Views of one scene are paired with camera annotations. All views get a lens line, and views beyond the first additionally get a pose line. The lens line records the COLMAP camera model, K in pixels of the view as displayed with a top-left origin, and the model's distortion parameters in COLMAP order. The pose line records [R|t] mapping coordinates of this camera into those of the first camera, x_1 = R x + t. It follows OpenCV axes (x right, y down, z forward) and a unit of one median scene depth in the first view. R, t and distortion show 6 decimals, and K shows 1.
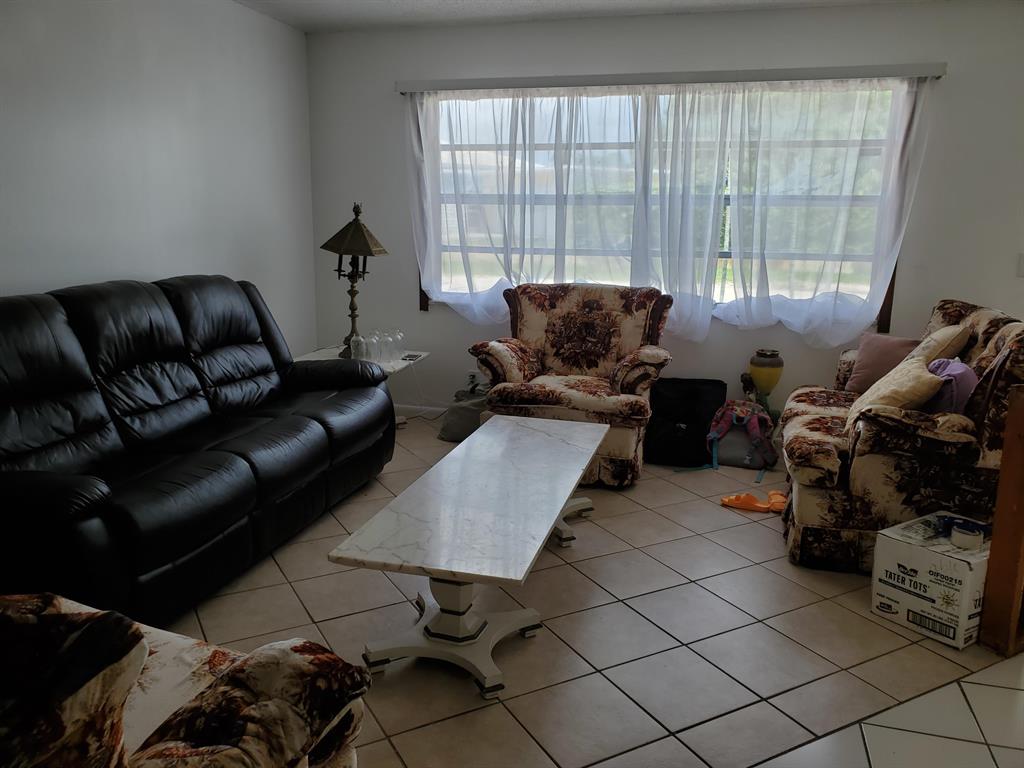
lens RADIAL K [[723.1, 0, 513.0], [0, 723.1, 365.8], [0, 0, 1]] dist [0.089326, -0.133897]
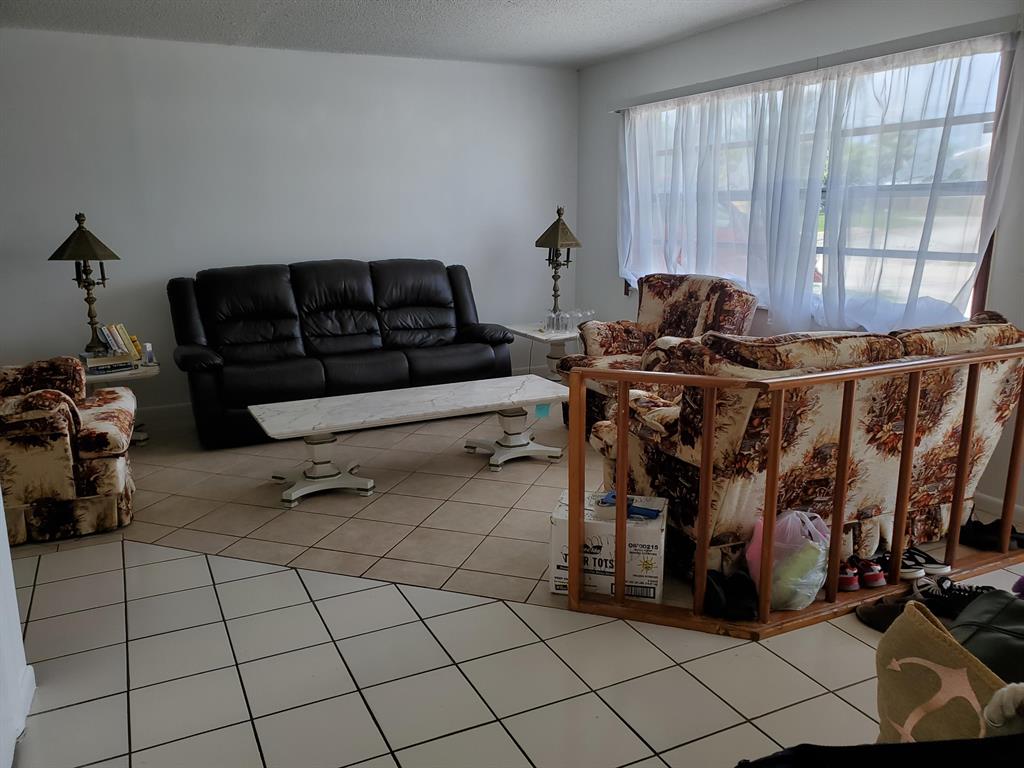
lens RADIAL K [[738.6, 0, 512.0], [0, 738.6, 384.0], [0, 0, 1]] dist [0.037238, -0.006489]
pose [[0.702435, 0.139238, -0.697995, 0.796943], [-0.112465, 0.990071, 0.084322, -0.018716], [0.702806, 0.019269, 0.711120, 0.028933]]
